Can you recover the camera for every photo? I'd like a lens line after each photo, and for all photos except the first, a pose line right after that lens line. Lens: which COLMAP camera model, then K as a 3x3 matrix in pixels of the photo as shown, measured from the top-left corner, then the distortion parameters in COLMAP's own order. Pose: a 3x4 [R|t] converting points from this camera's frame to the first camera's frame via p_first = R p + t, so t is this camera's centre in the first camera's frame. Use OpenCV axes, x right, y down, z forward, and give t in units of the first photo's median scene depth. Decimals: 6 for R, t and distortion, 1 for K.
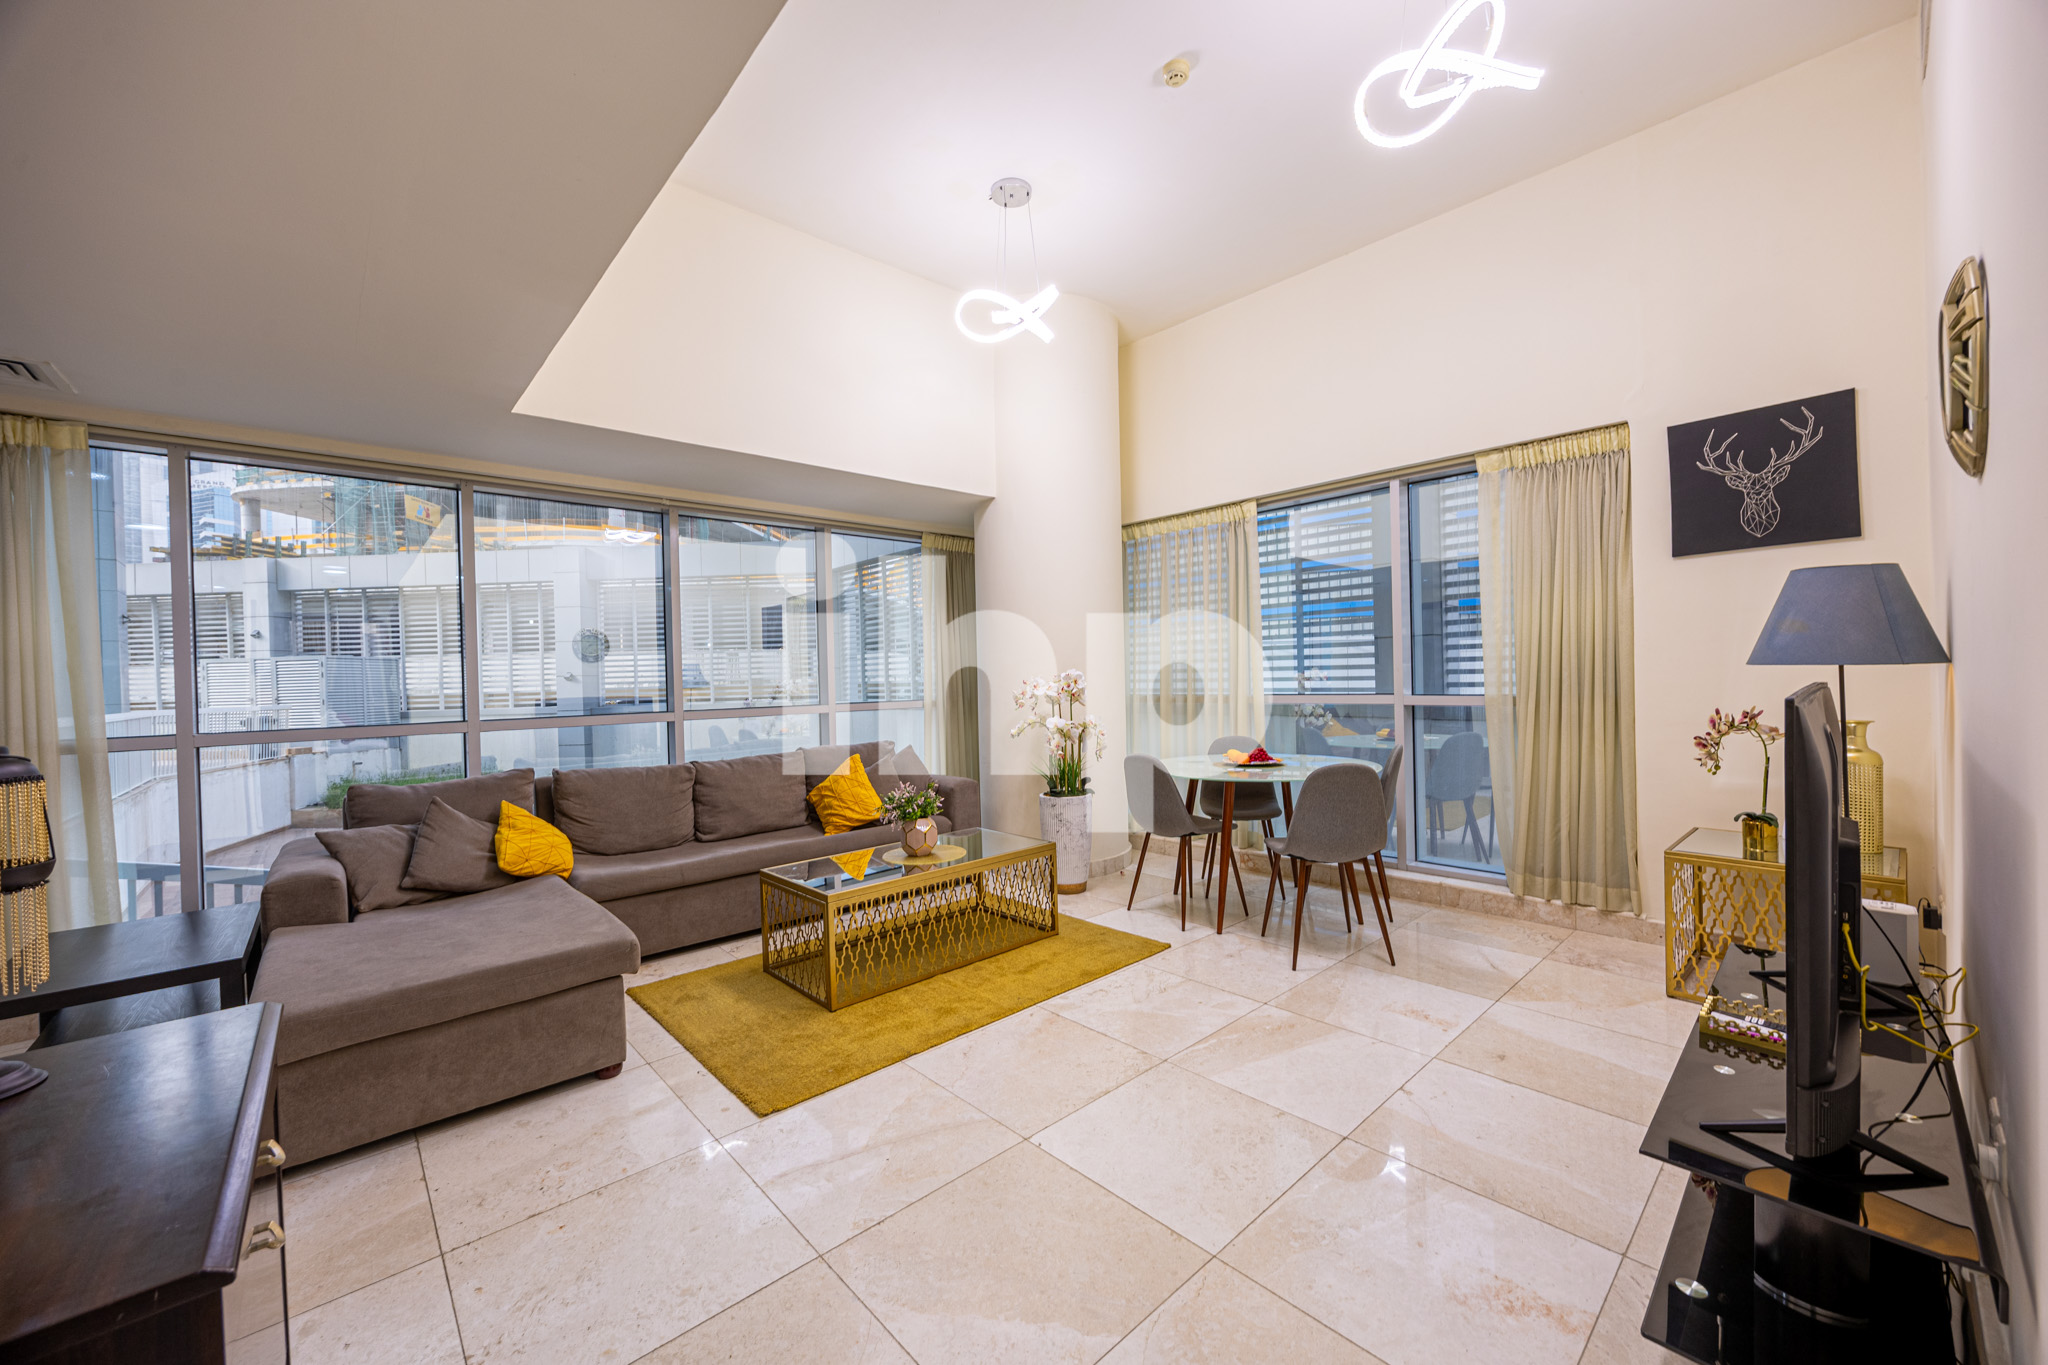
lens RADIAL K [[784.9, 0, 1043.3], [0, 784.9, 684.4], [0, 0, 1]] dist [0.001670, -0.000787]
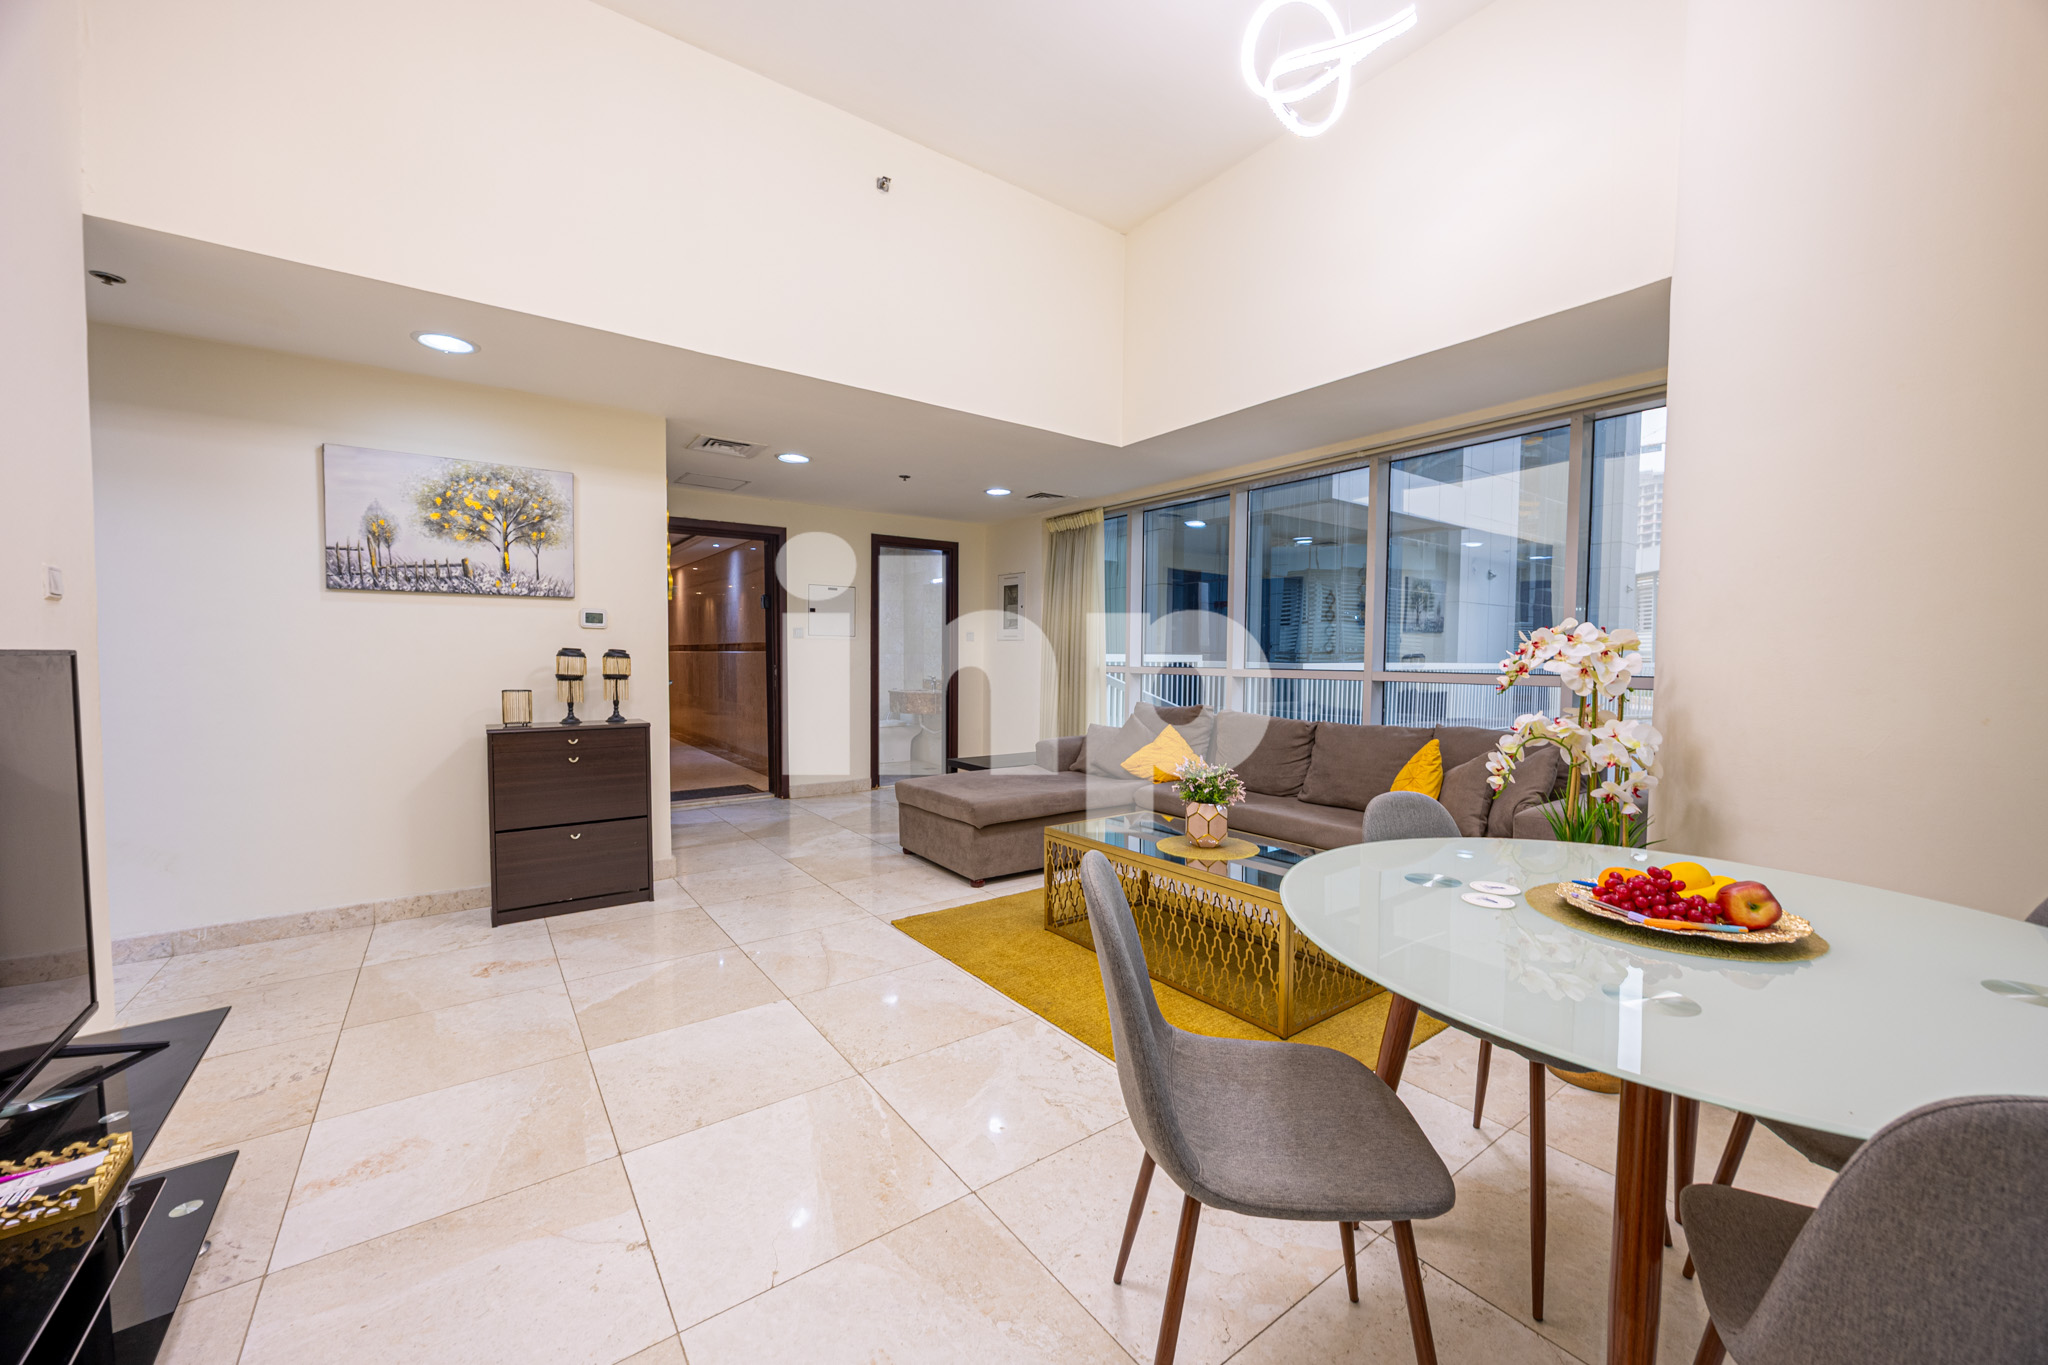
lens RADIAL K [[784.9, 0, 1021.8], [0, 784.9, 681.0], [0, 0, 1]] dist [0.001670, -0.000787]
pose [[-0.128981, 0.057248, -0.989993, 0.743247], [-0.007648, 0.998245, 0.058722, -0.004403], [0.991618, 0.015146, -0.128317, 0.987087]]
